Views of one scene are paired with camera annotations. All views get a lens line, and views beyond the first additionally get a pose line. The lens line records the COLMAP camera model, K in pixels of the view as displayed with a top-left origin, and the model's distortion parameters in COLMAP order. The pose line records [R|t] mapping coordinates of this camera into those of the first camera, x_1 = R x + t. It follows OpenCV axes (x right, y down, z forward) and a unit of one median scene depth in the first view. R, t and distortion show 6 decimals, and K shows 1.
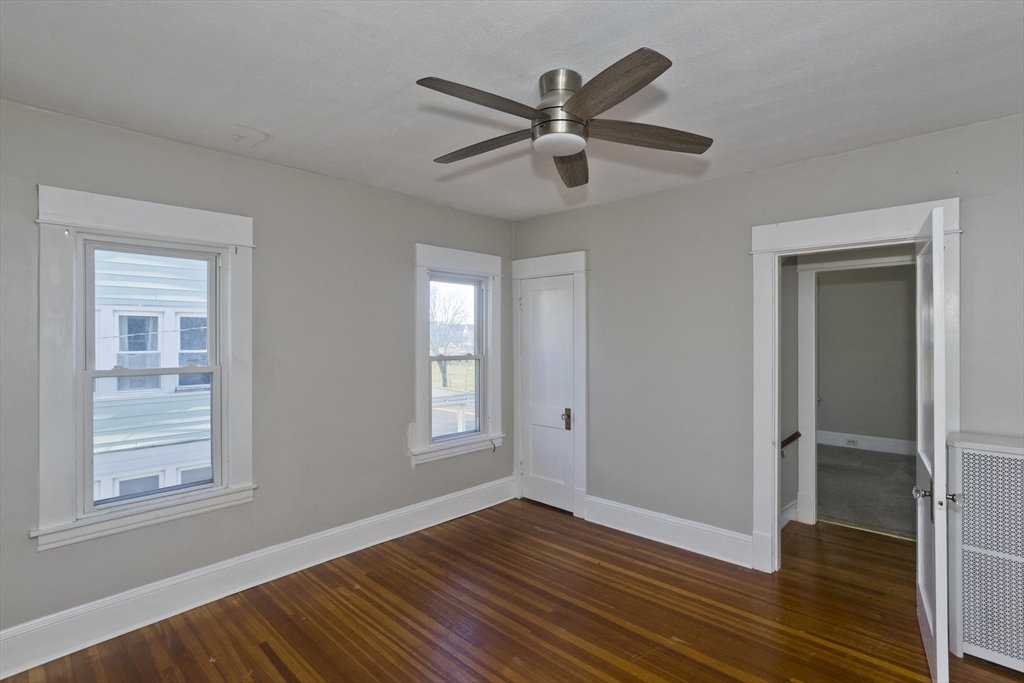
lens RADIAL K [[500.1, 0, 517.7], [0, 500.1, 321.0], [0, 0, 1]] dist [-0.041649, 0.025279]
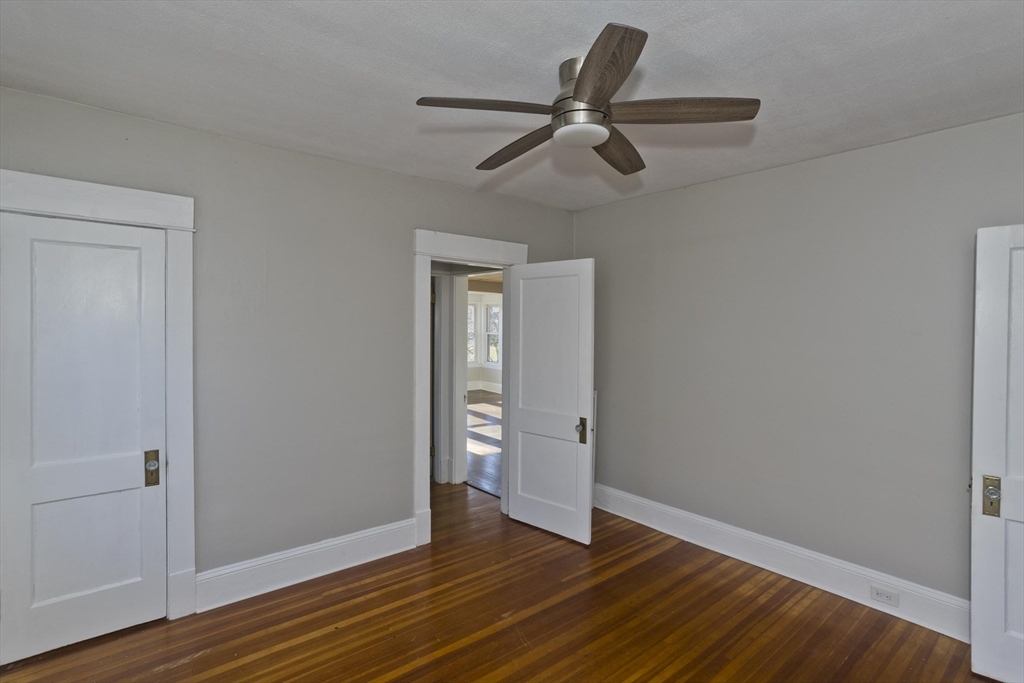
lens RADIAL K [[511.0, 0, 505.4], [0, 511.0, 332.1], [0, 0, 1]] dist [-0.043717, 0.028104]
pose [[0.115717, -0.011930, 0.993211, -0.595771], [-0.049635, 0.998609, 0.017778, -0.000268], [-0.992041, -0.051355, 0.114964, 0.687200]]
